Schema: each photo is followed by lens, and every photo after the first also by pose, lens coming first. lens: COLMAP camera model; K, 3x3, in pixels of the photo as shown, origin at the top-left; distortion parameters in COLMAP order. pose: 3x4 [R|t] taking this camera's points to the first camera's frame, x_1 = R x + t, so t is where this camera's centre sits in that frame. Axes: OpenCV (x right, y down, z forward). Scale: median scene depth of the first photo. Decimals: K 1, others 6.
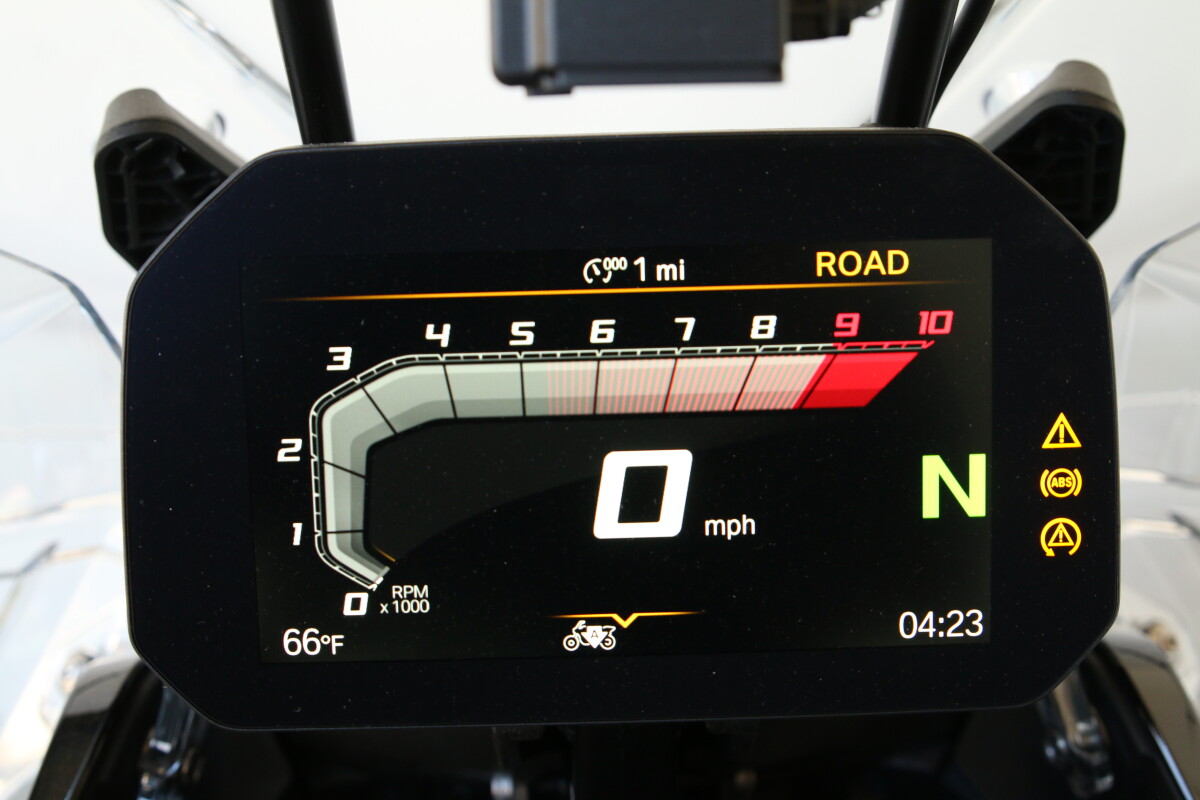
lens RADIAL K [[1836.0, 0, 603.6], [0, 1836.0, 402.0], [0, 0, 1]] dist [-0.024158, 0.000000]
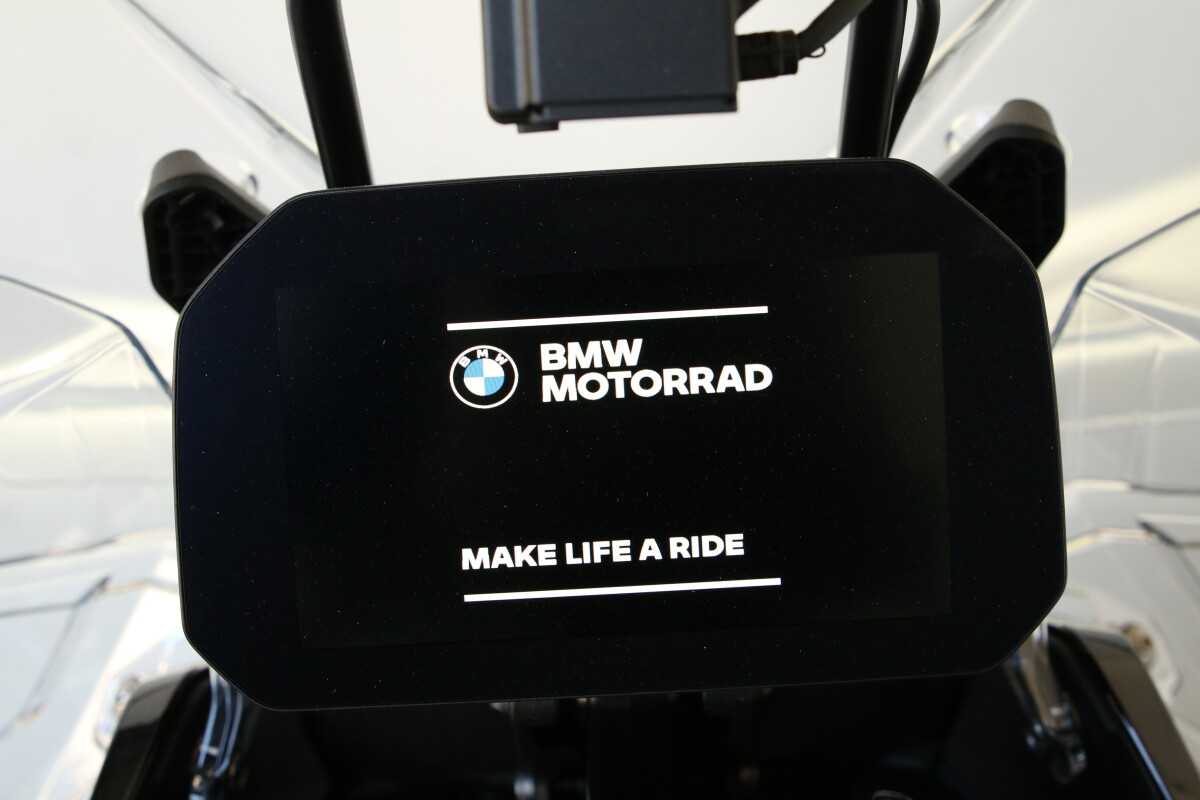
lens RADIAL K [[1836.0, 0, 603.8], [0, 1836.0, 399.8], [0, 0, 1]] dist [-0.024158, 0.000000]
pose [[0.999499, -0.027970, -0.014842, 0.016132], [0.027237, 0.998501, -0.047466, 0.039780], [0.016148, 0.047038, 0.998763, -0.102819]]
